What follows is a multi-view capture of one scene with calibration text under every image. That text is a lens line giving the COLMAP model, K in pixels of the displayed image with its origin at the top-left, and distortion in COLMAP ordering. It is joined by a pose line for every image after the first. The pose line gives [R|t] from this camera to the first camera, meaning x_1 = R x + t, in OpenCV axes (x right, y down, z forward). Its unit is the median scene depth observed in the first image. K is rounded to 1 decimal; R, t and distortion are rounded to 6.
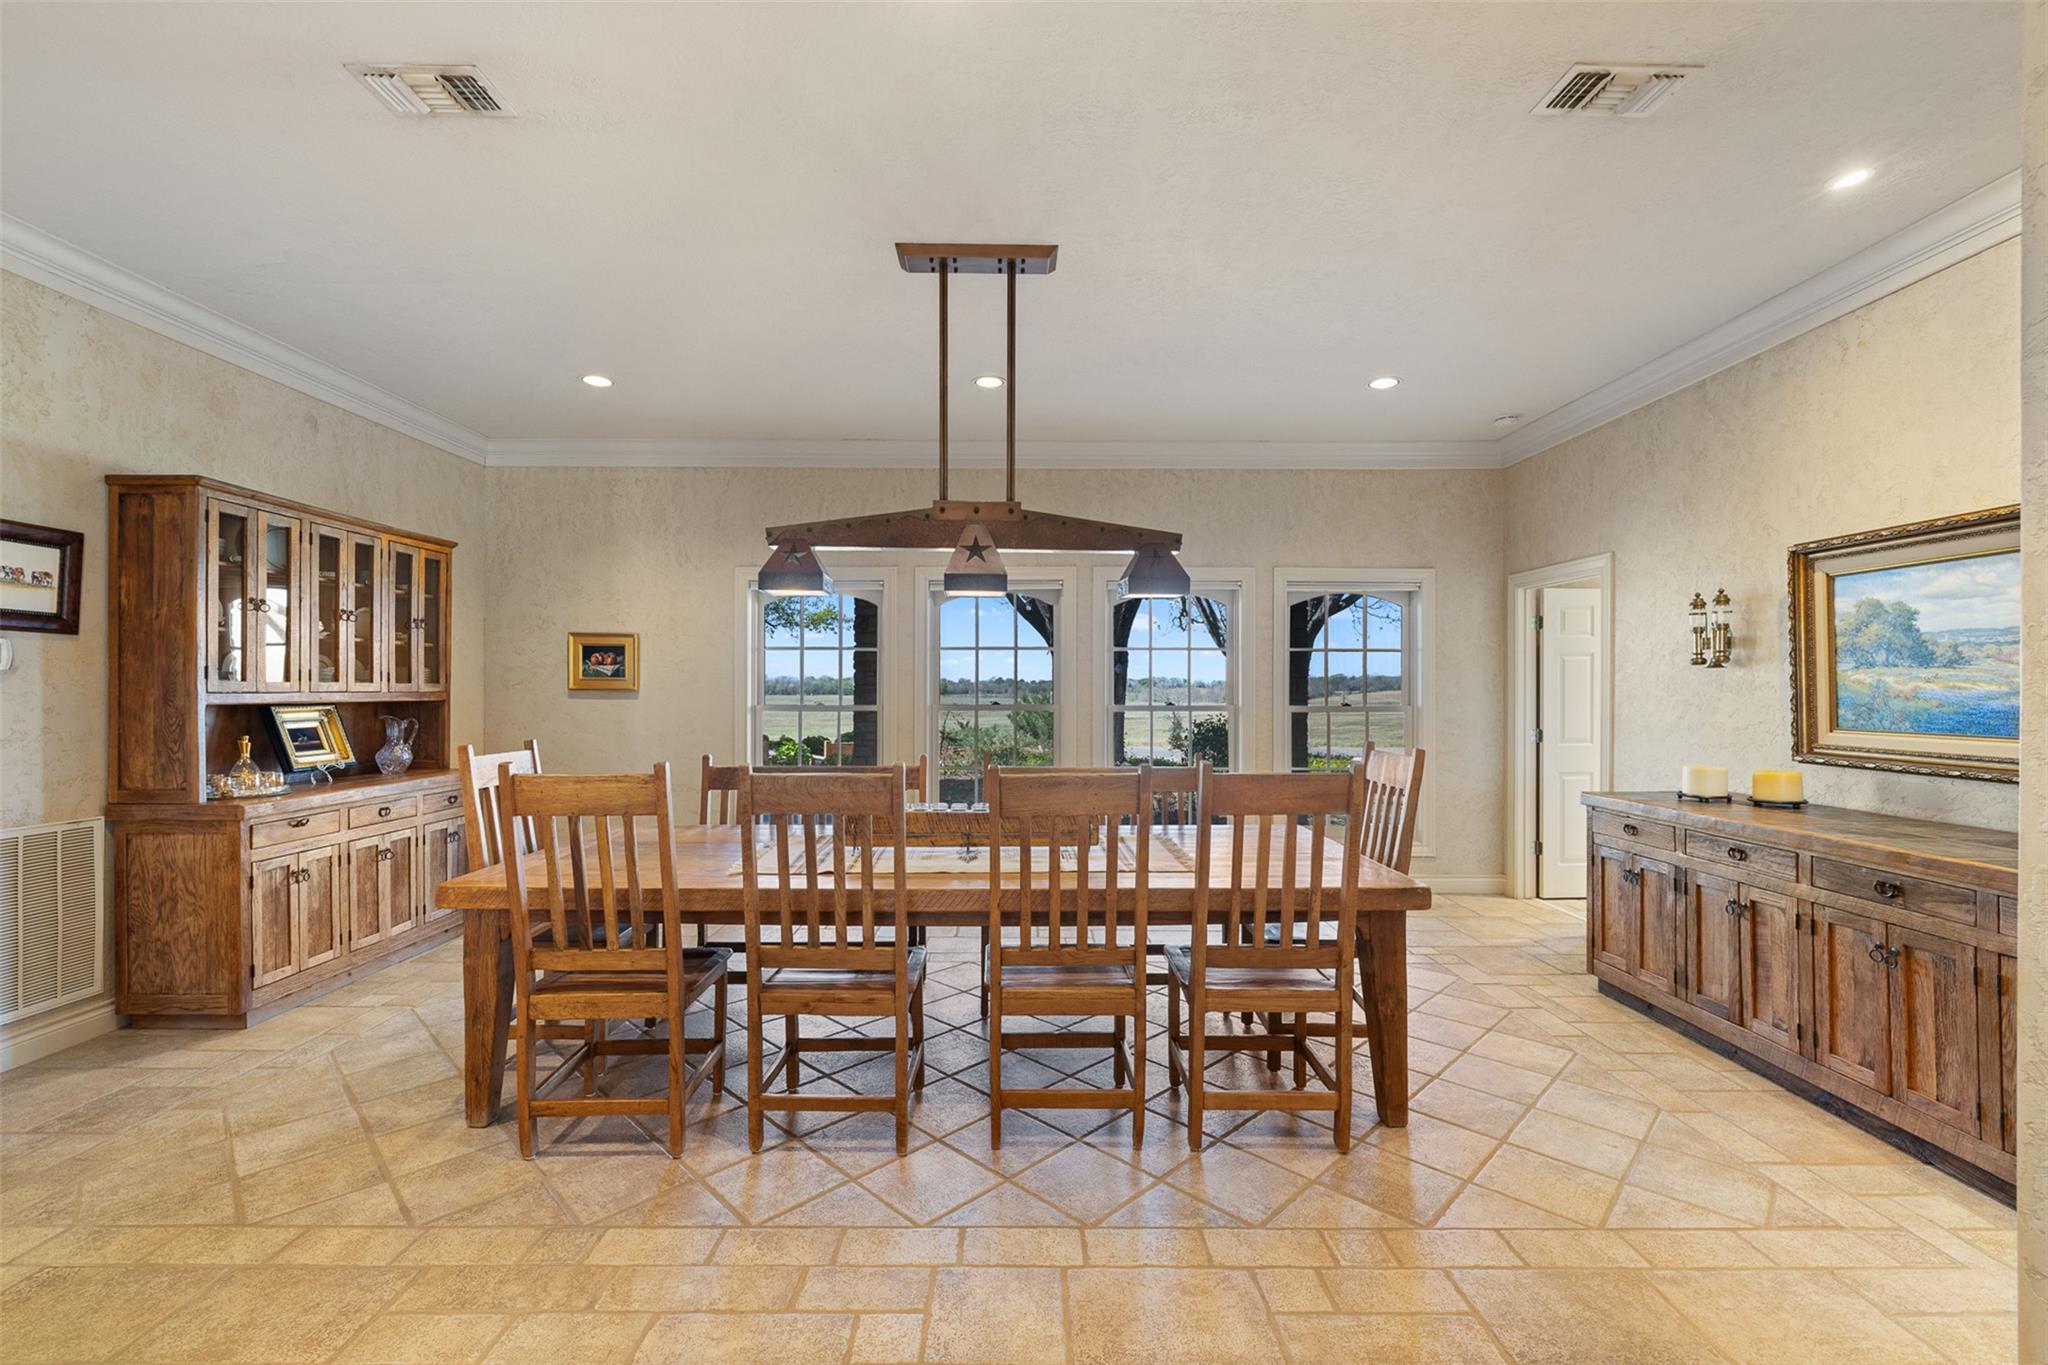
lens RADIAL K [[865.6, 0, 1015.6], [0, 865.6, 686.6], [0, 0, 1]] dist [0.000889, 0.000133]
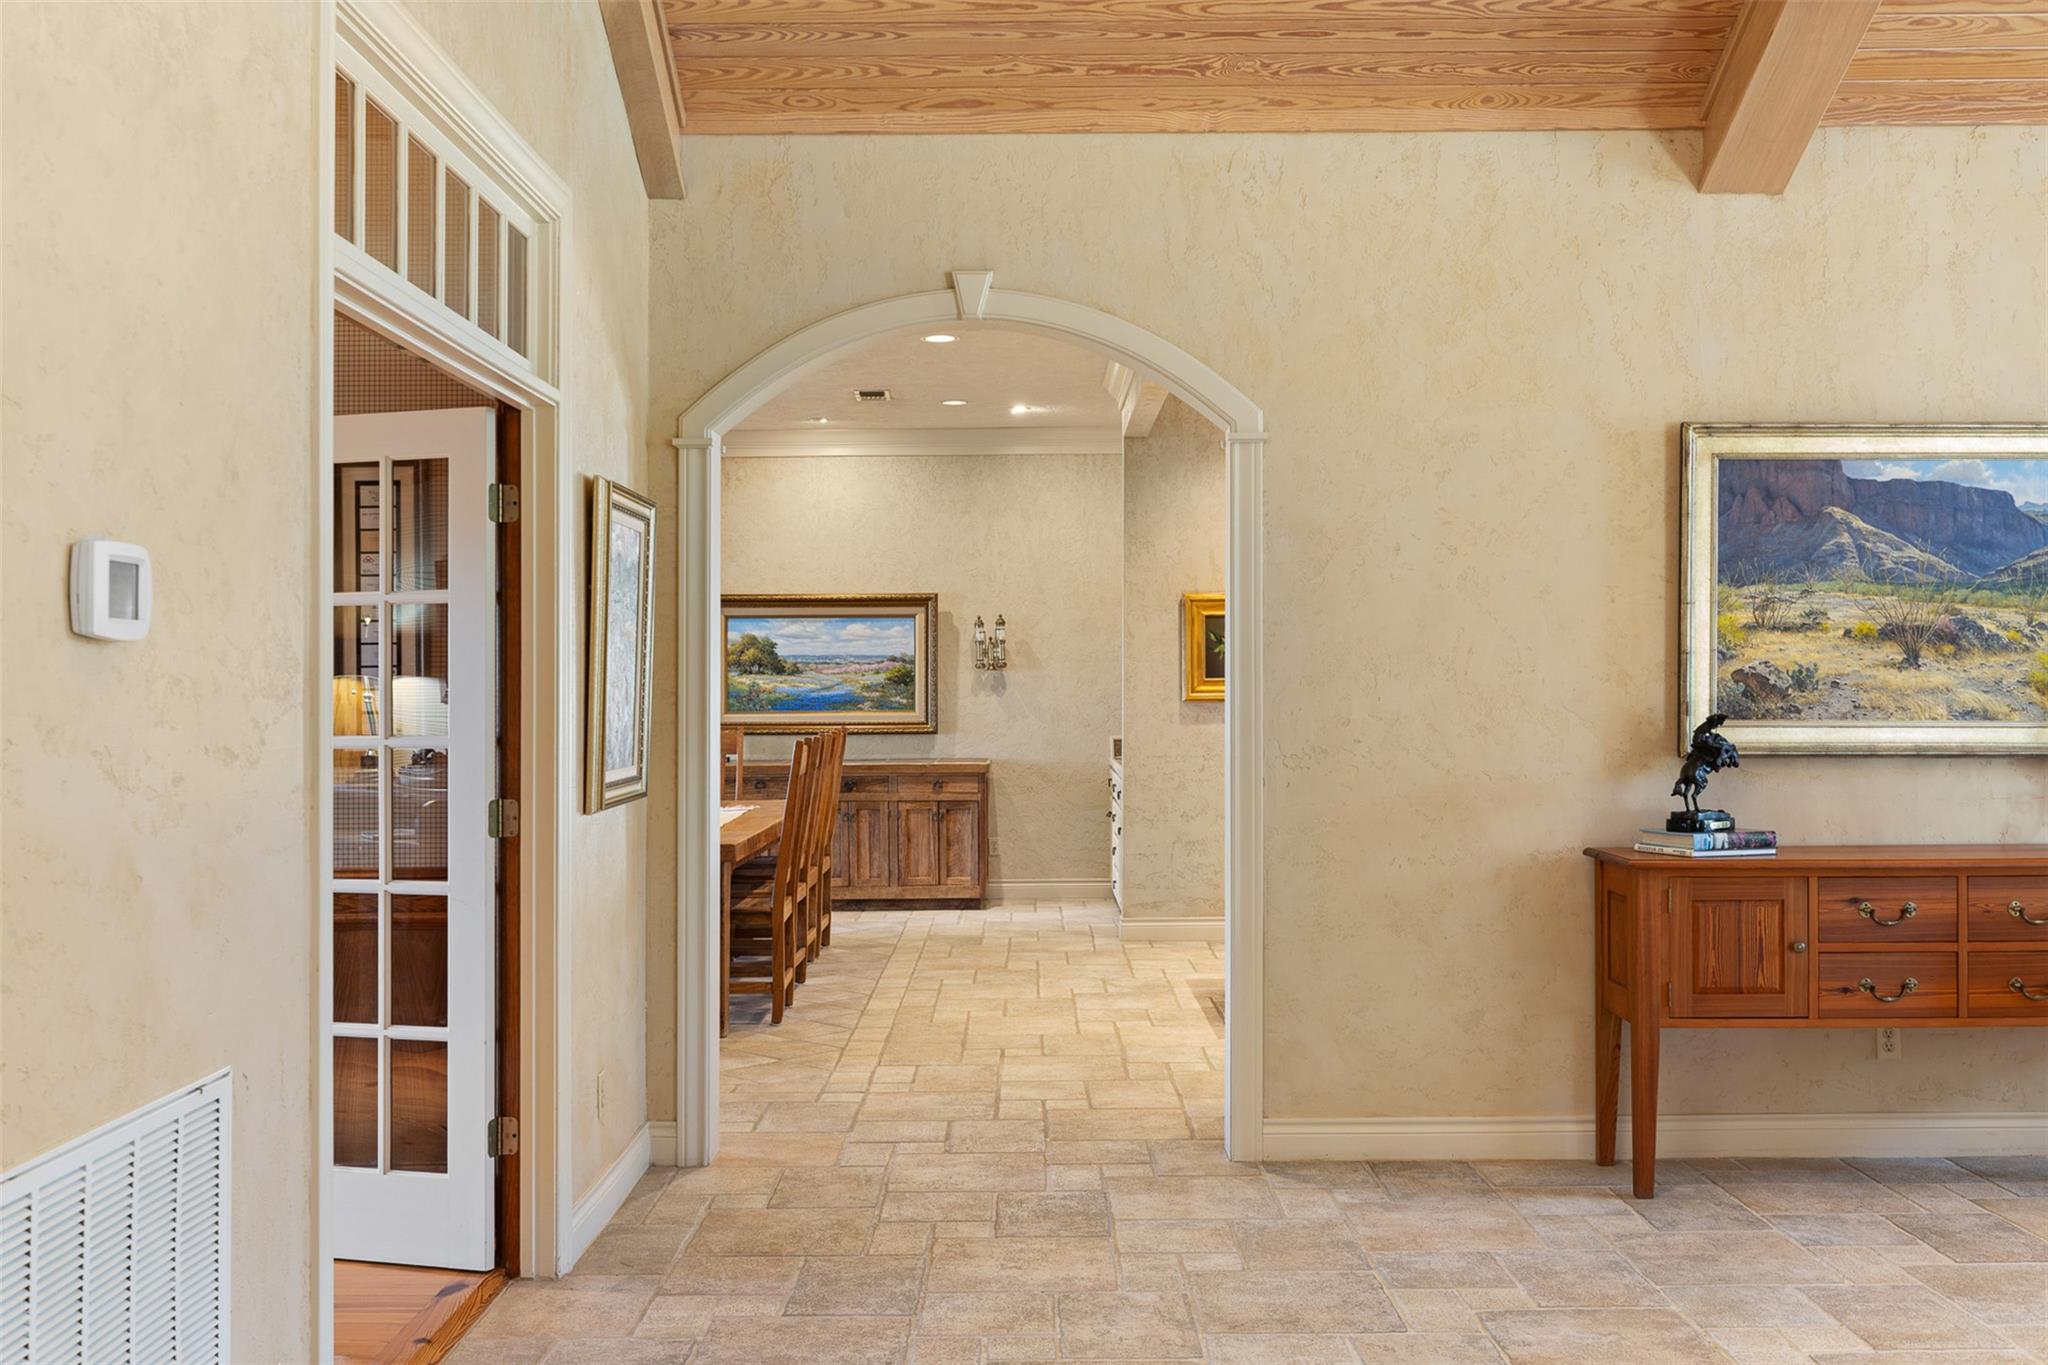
lens RADIAL K [[1962.0, 0, 1024.4], [0, 1962.0, 677.0], [0, 0, 1]] dist [0.006327, 0.000000]
pose [[-0.003772, 0.001331, 0.999992, -2.927730], [0.002105, 0.999997, -0.001323, -0.010957], [-0.999991, 0.002100, -0.003775, 0.488245]]
